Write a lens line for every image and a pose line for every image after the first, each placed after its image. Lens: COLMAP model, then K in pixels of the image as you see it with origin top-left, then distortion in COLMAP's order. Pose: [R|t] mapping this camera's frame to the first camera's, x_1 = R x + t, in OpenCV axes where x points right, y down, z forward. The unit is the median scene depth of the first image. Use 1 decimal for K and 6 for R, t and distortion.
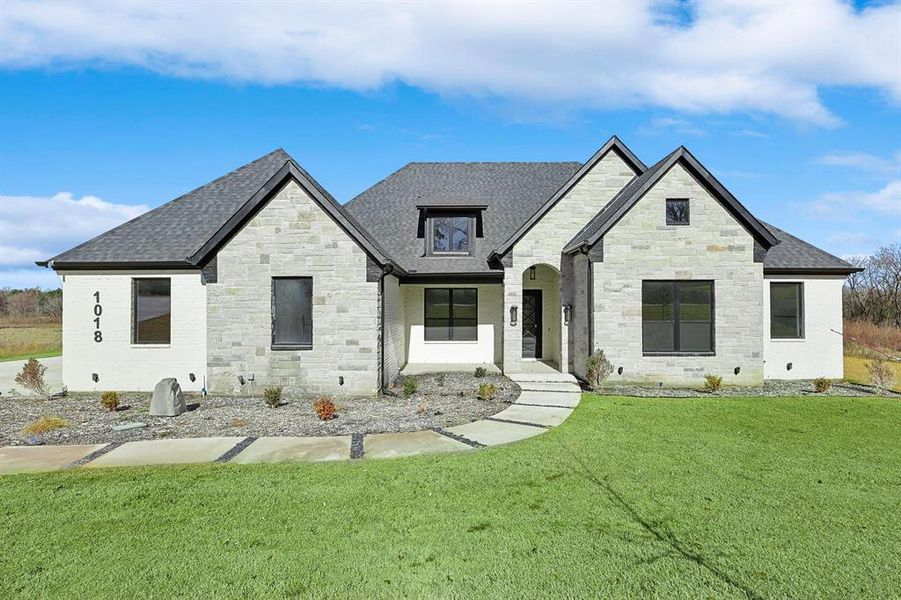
lens RADIAL K [[433.7, 0, 452.9], [0, 433.7, 298.9], [0, 0, 1]] dist [0.007488, -0.000229]
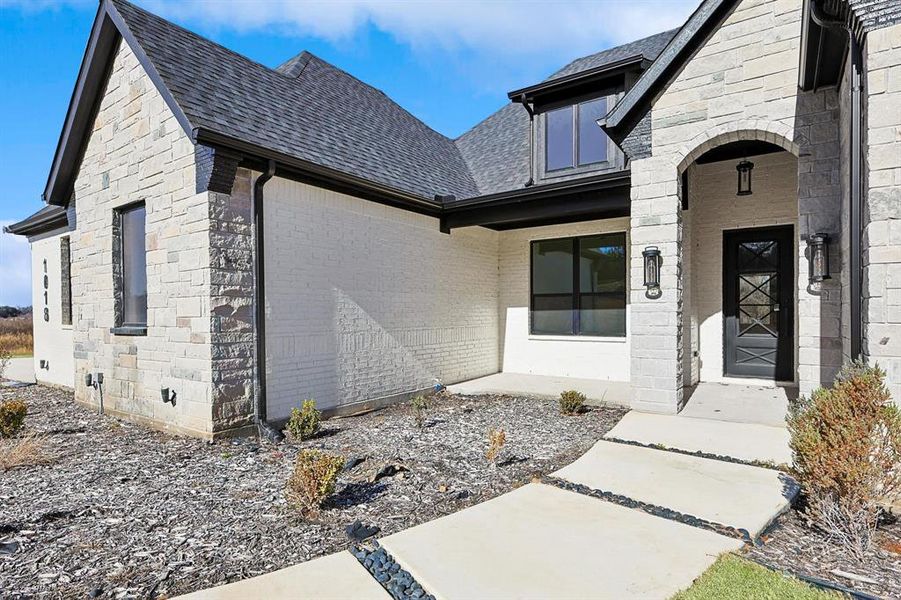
lens RADIAL K [[472.4, 0, 451.0], [0, 472.4, 312.3], [0, 0, 1]] dist [0.000658, -0.000237]
pose [[0.833860, -0.004544, -0.551958, 0.221882], [0.022922, 0.999389, 0.026402, 0.057516], [0.551501, -0.034668, 0.833454, 0.507645]]
